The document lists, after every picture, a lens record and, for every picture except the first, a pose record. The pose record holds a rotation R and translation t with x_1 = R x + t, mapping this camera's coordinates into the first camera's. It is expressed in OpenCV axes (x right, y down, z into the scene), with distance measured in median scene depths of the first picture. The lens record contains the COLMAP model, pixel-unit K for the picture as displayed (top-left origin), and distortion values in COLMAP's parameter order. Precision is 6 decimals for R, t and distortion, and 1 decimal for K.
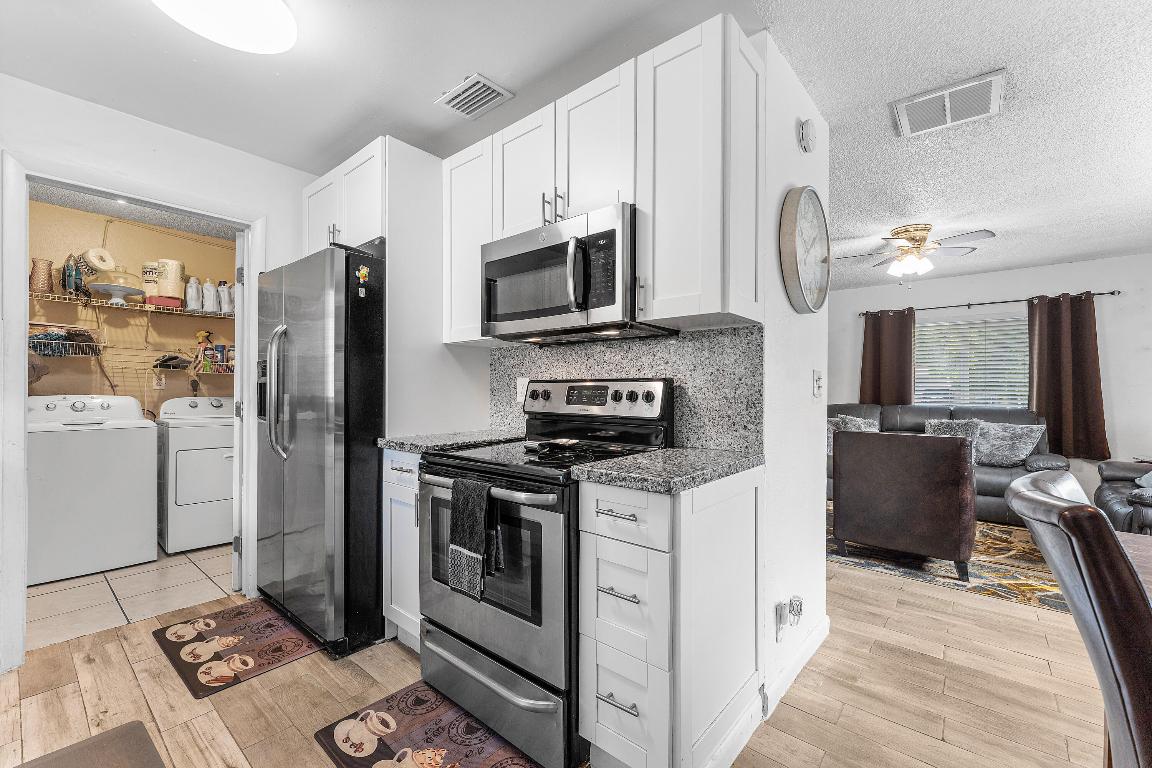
lens RADIAL K [[481.4, 0, 575.0], [0, 481.4, 381.9], [0, 0, 1]] dist [-0.001458, -0.000032]
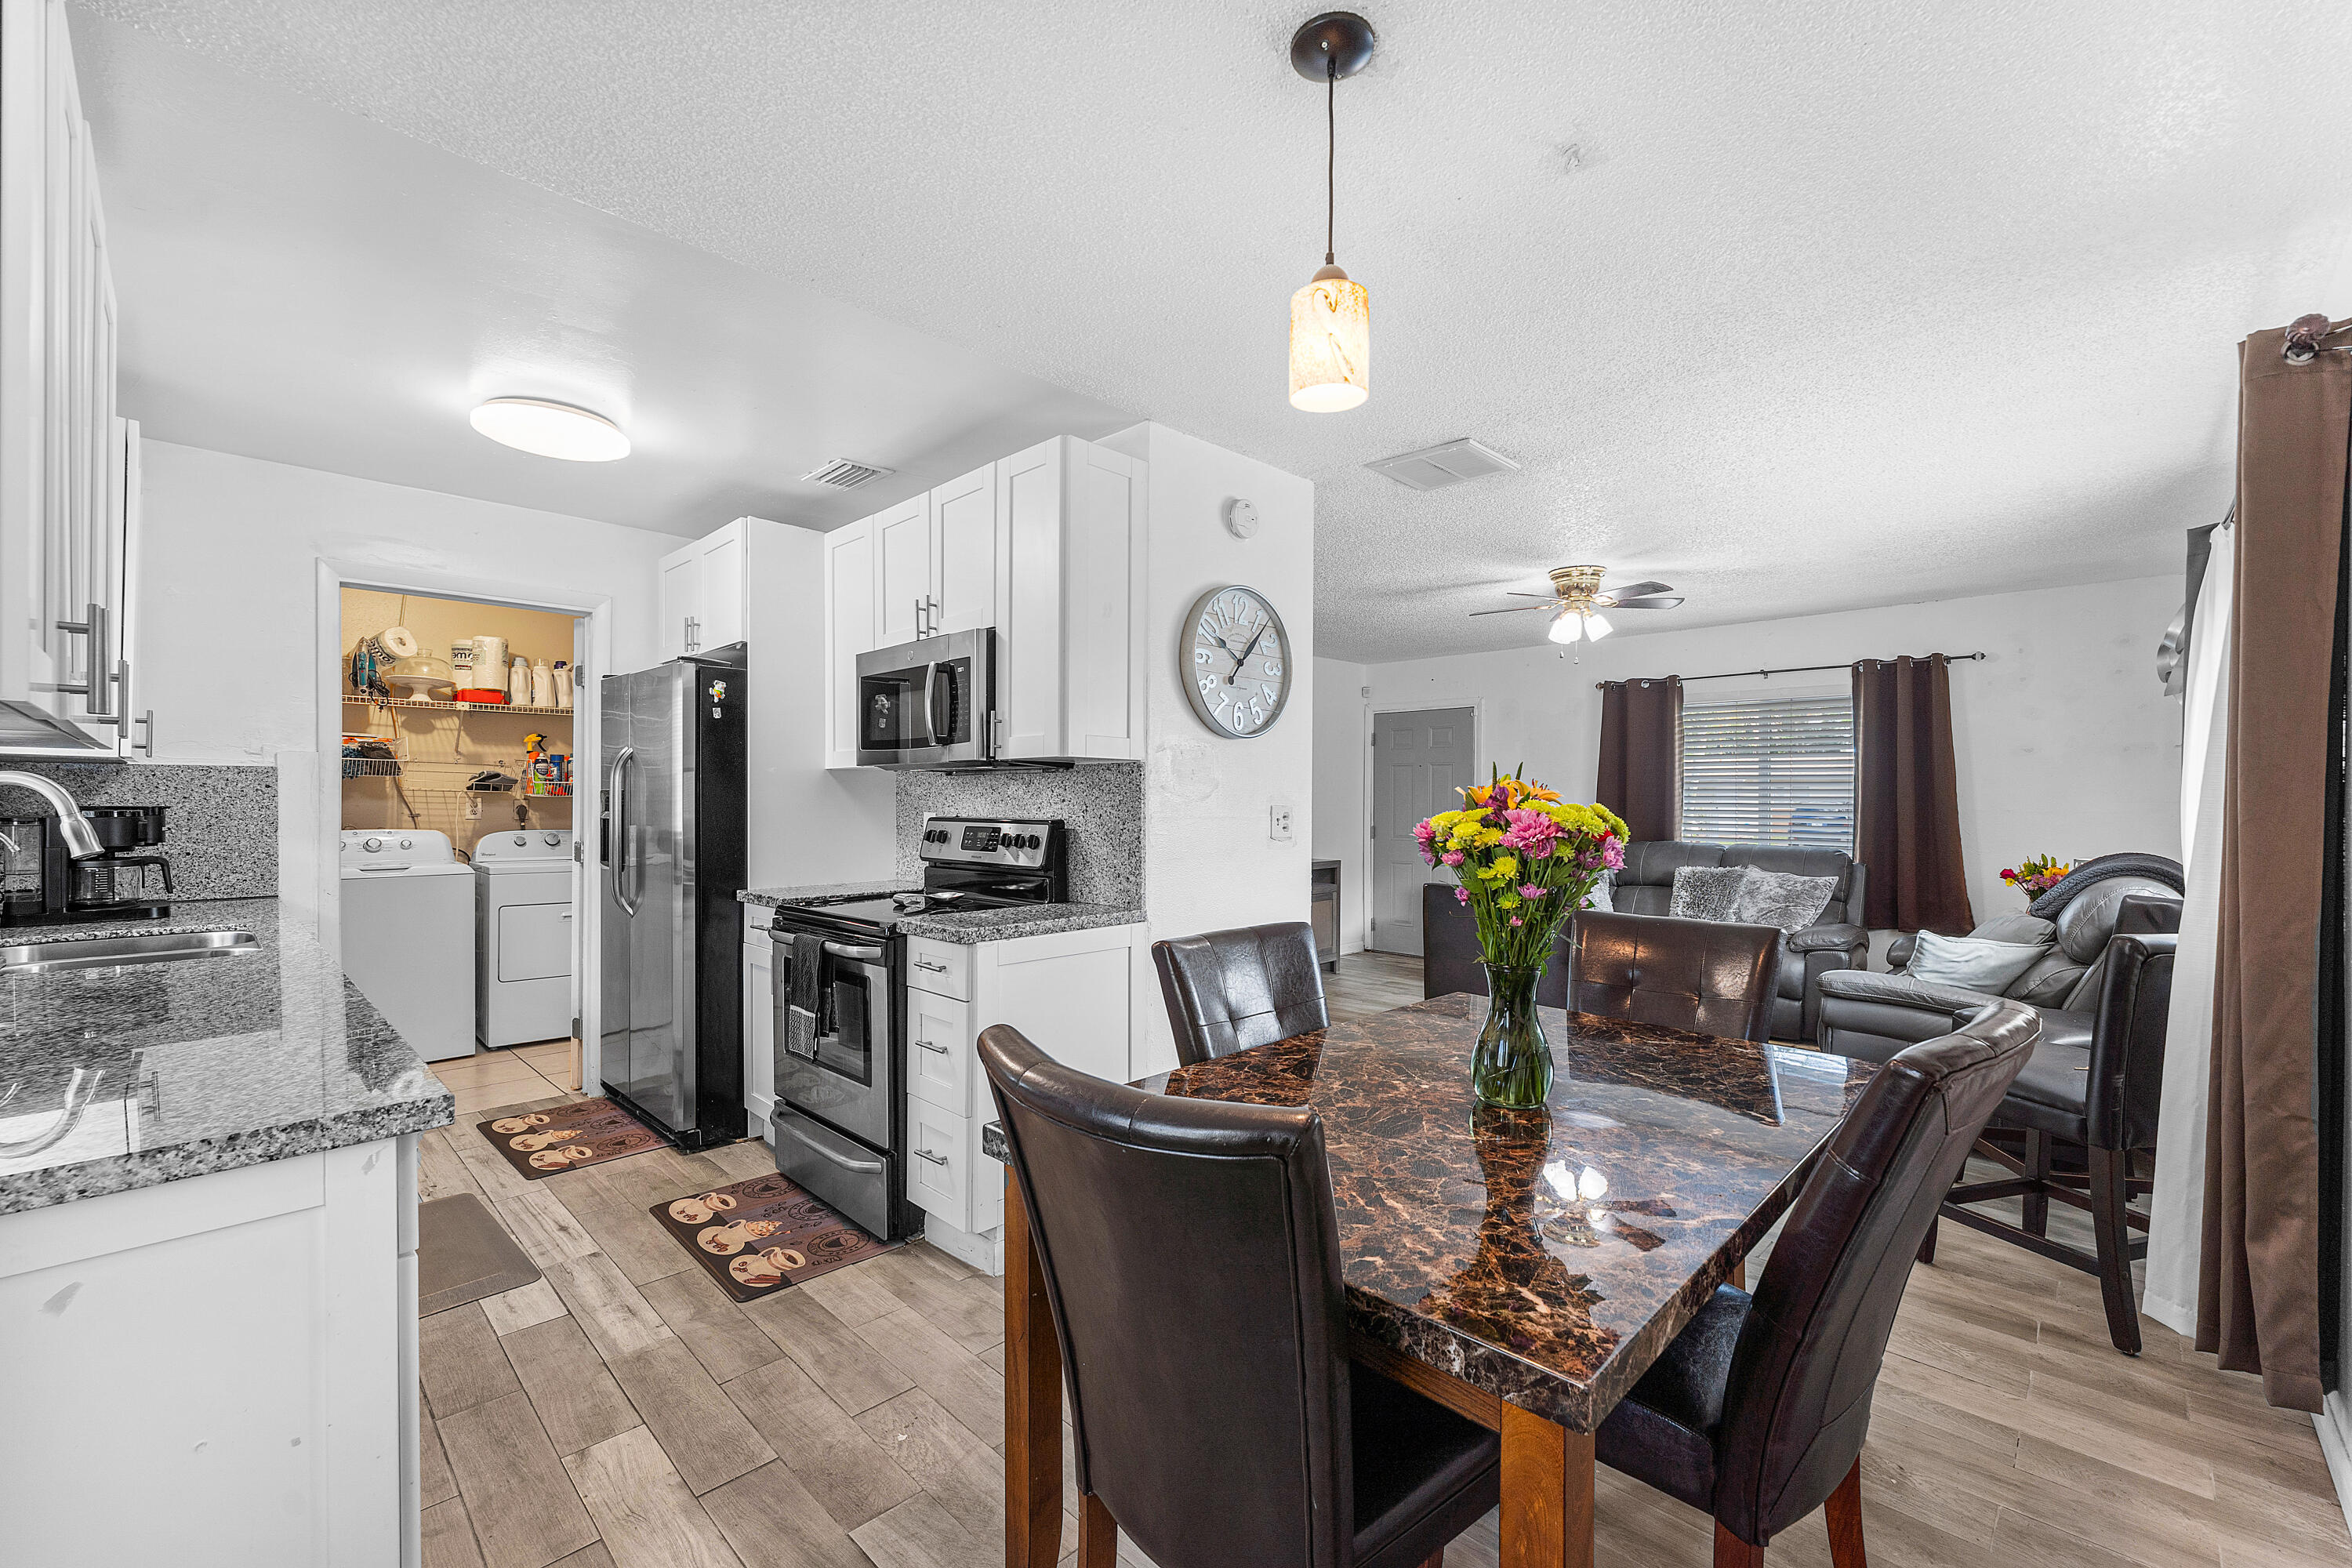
lens RADIAL K [[972.9, 0, 1168.0], [0, 972.9, 783.8], [0, 0, 1]] dist [-0.001094, -0.000211]
pose [[0.996921, -0.002198, -0.078381, 0.412663], [0.002212, 0.999998, 0.000084, -0.056473], [0.078381, -0.000257, 0.996923, -0.540246]]
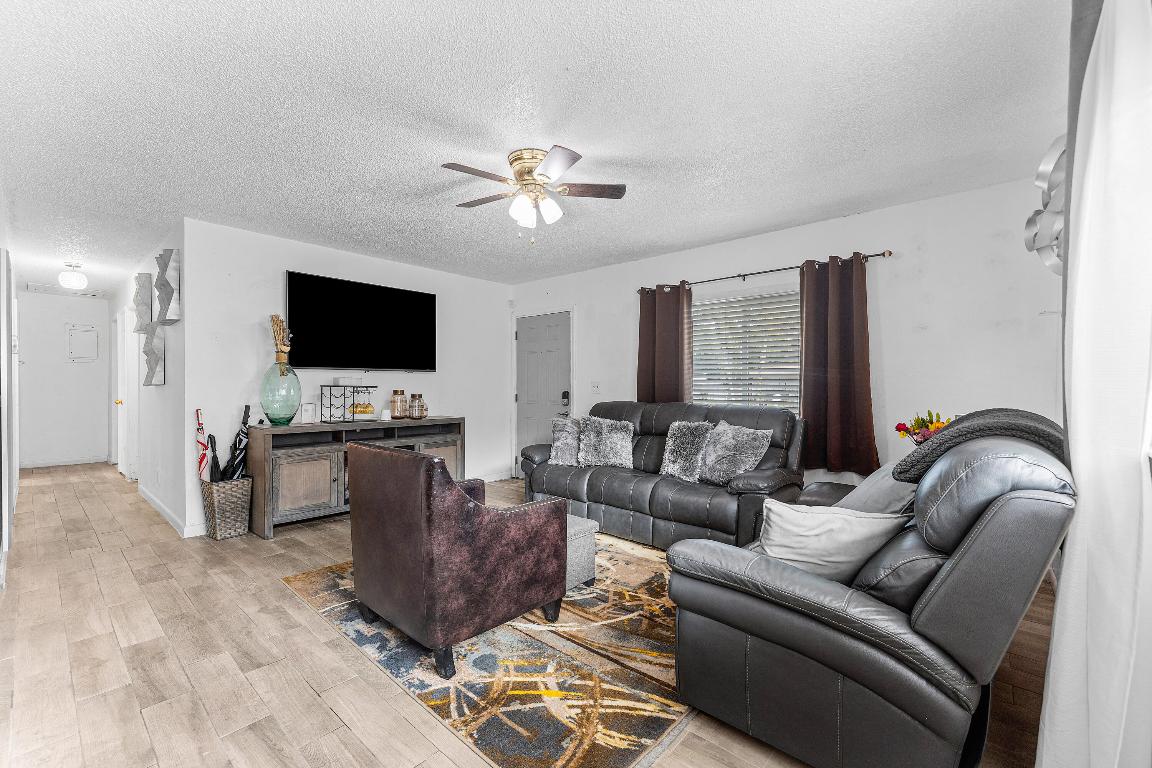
lens RADIAL K [[480.7, 0, 575.8], [0, 480.7, 392.4], [0, 0, 1]] dist [-0.003493, -0.000337]
pose [[0.999857, -0.002747, -0.016691, 1.244975], [0.003248, 0.999543, 0.030059, 0.012189], [0.016601, -0.030109, 0.999409, 0.453735]]
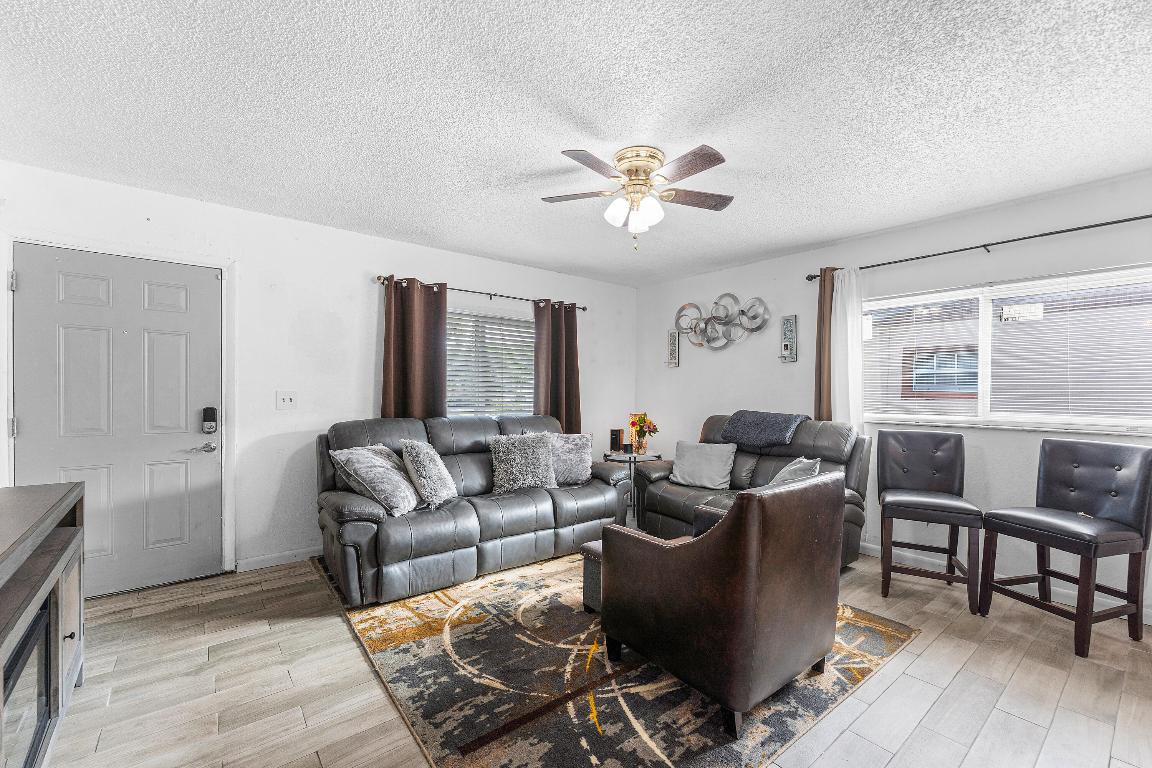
lens RADIAL K [[475.8, 0, 578.4], [0, 475.8, 394.5], [0, 0, 1]] dist [-0.000579, -0.000040]
pose [[0.186135, -0.009162, 0.982482, 0.059562], [-0.020800, 0.999696, 0.013263, -0.000272], [-0.982304, -0.022905, 0.185887, 1.537889]]
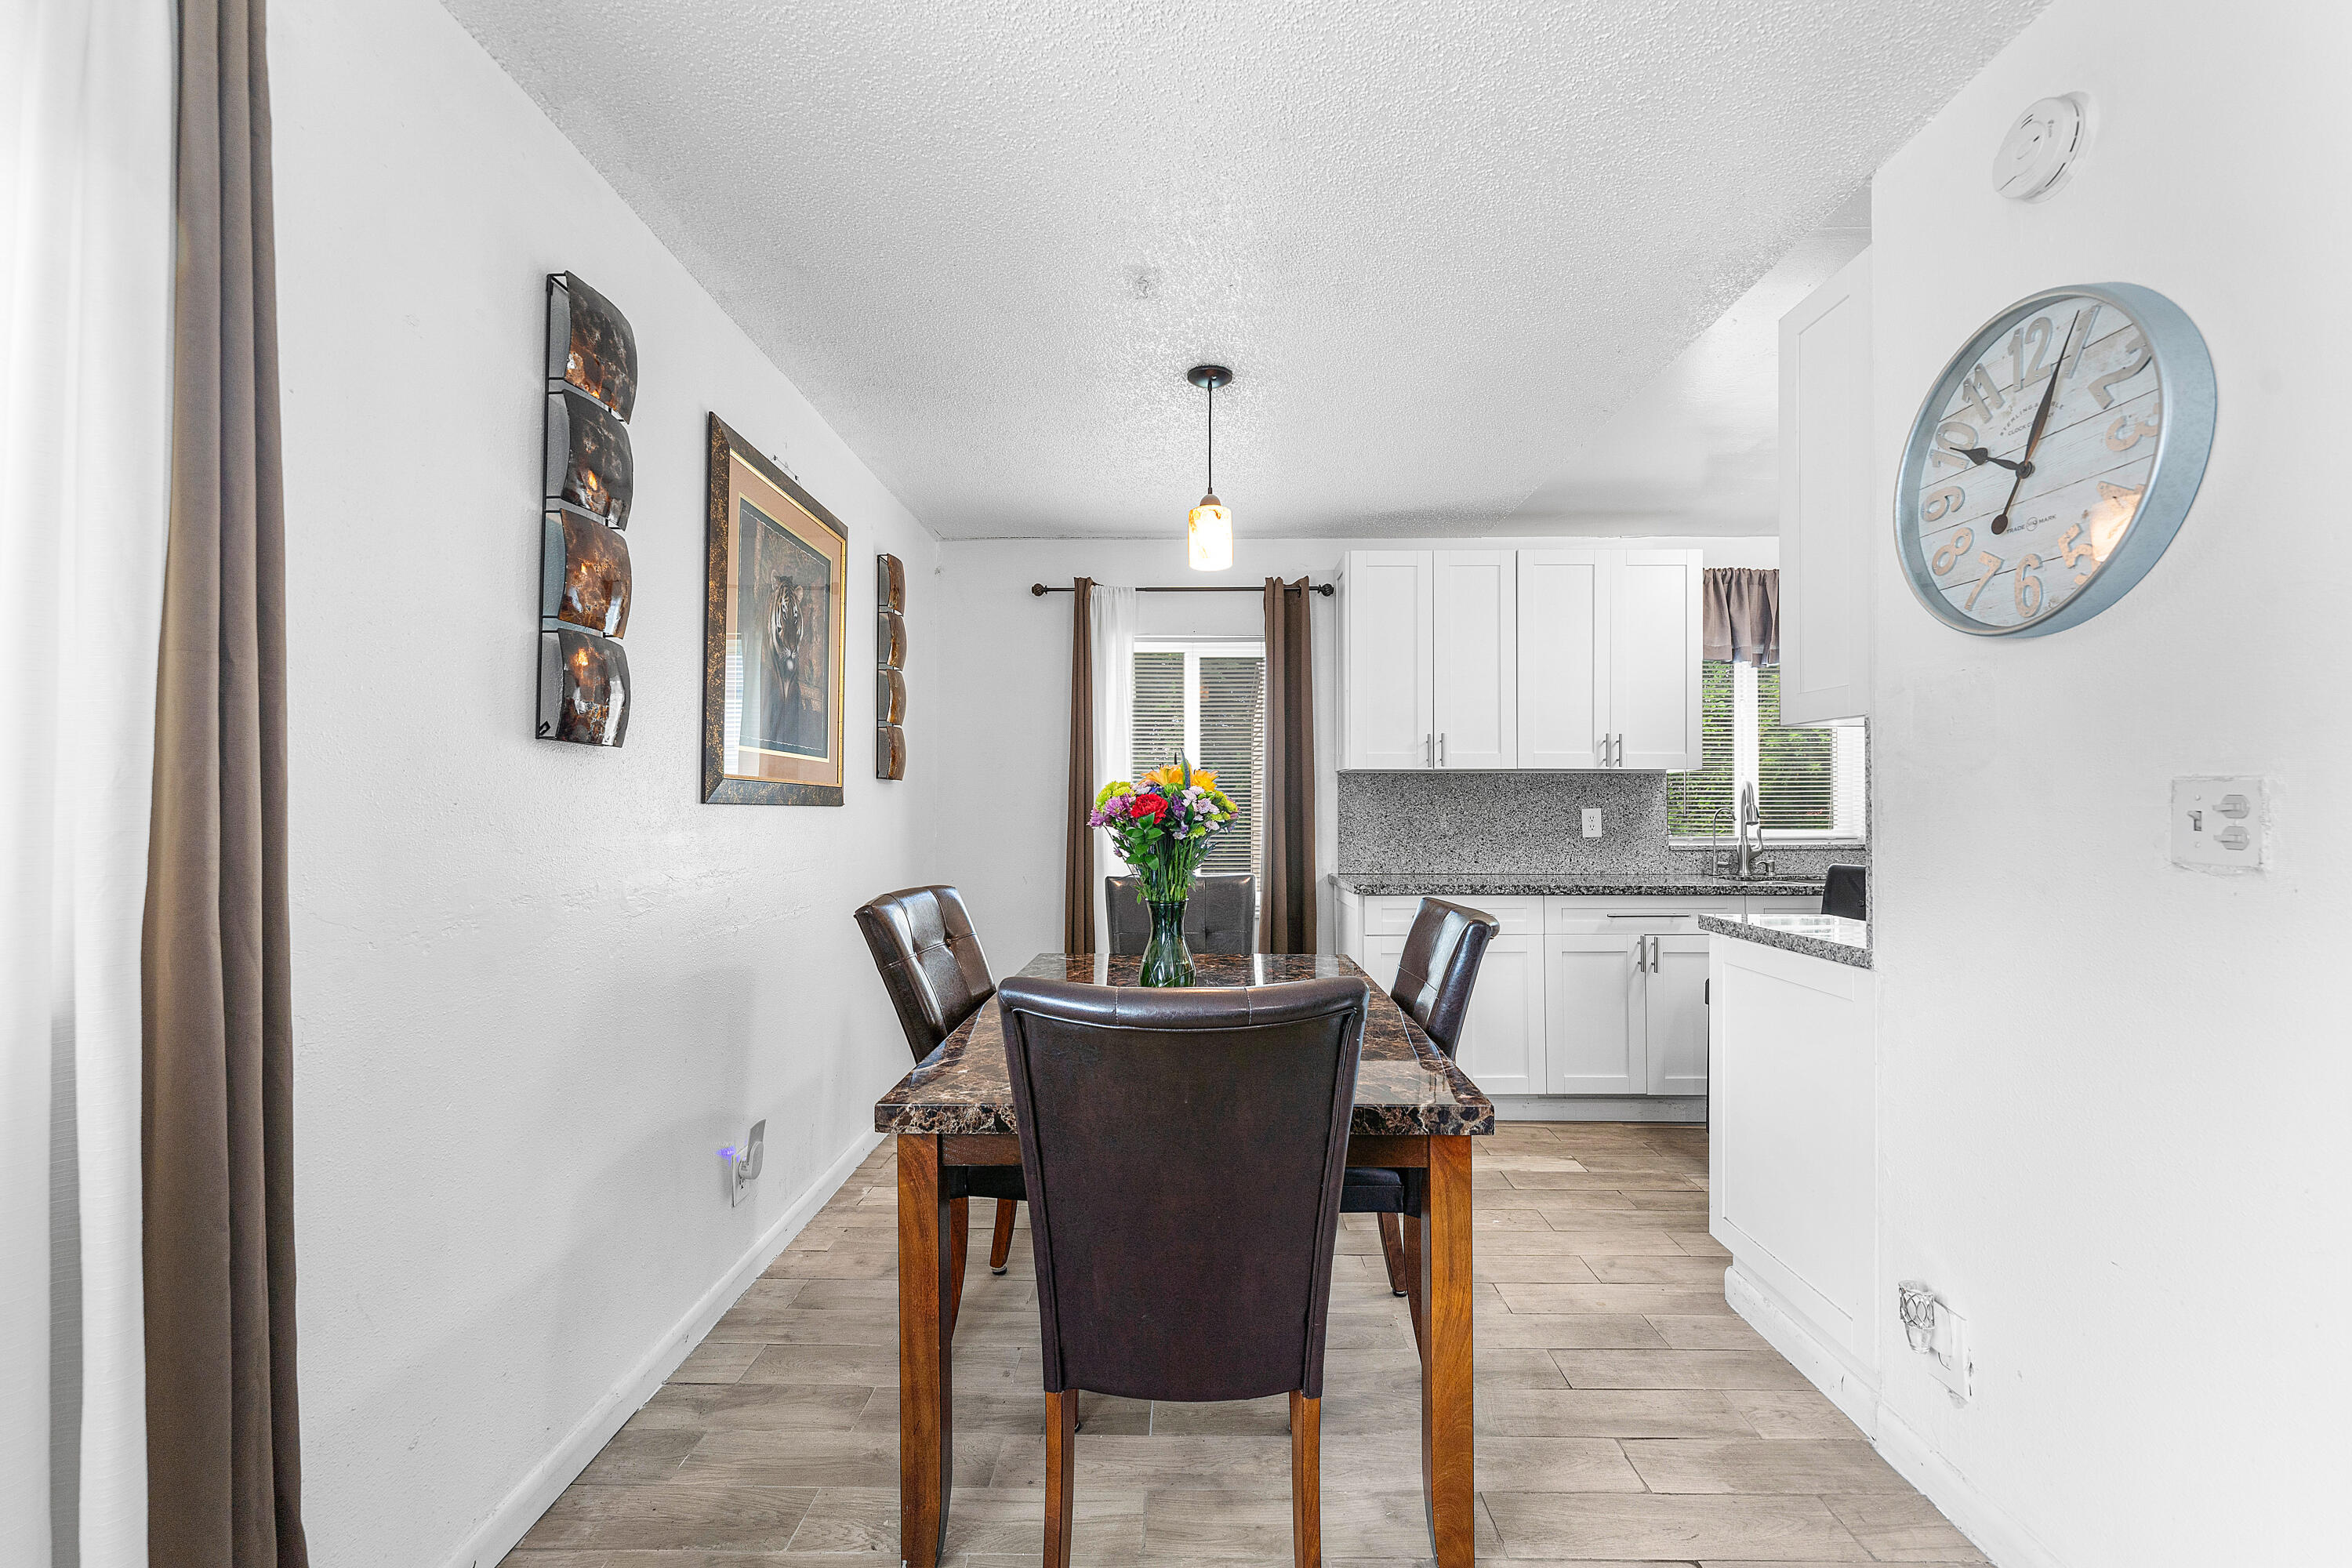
lens RADIAL K [[981.3, 0, 1175.6], [0, 981.3, 801.2], [0, 0, 1]] dist [-0.003493, -0.000337]
pose [[-0.773689, -0.008507, -0.633508, 1.235015], [0.003050, 0.999848, -0.017152, -0.003861], [0.633558, -0.015203, -0.773546, 0.989243]]
